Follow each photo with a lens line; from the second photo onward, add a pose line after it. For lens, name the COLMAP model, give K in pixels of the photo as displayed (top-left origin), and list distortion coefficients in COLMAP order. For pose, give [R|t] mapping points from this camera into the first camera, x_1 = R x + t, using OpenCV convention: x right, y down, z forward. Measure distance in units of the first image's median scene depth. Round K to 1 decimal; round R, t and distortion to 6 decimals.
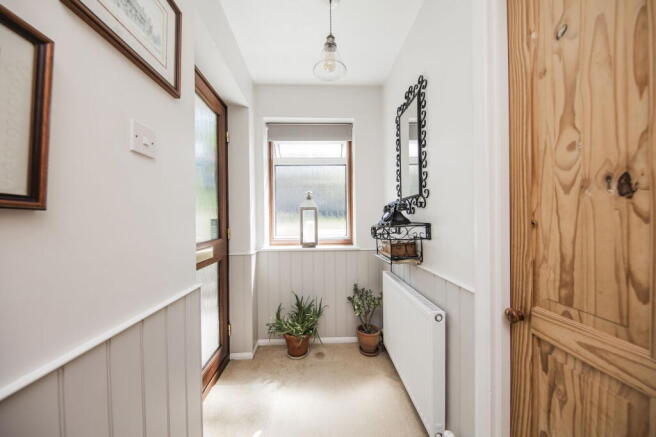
lens RADIAL K [[231.5, 0, 327.7], [0, 231.5, 219.9], [0, 0, 1]] dist [0.000631, 0.000011]
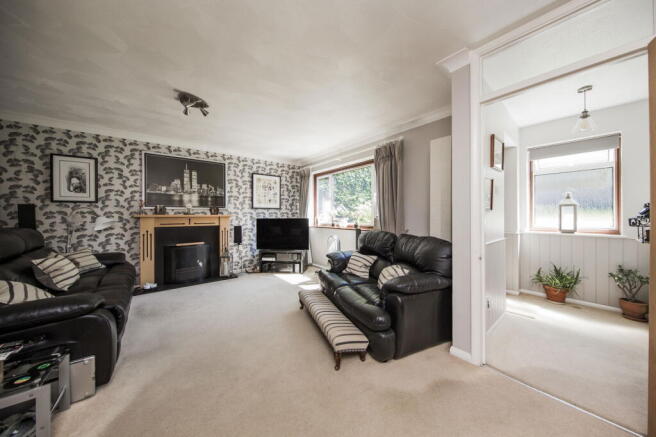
lens RADIAL K [[215.8, 0, 349.3], [0, 215.8, 215.4], [0, 0, 1]] dist [0.008206, 0.000004]
pose [[0.633814, 0.012401, -0.773386, 0.098689], [-0.007668, 0.999923, 0.009749, 0.008341], [0.773448, -0.000249, 0.633860, -0.843675]]
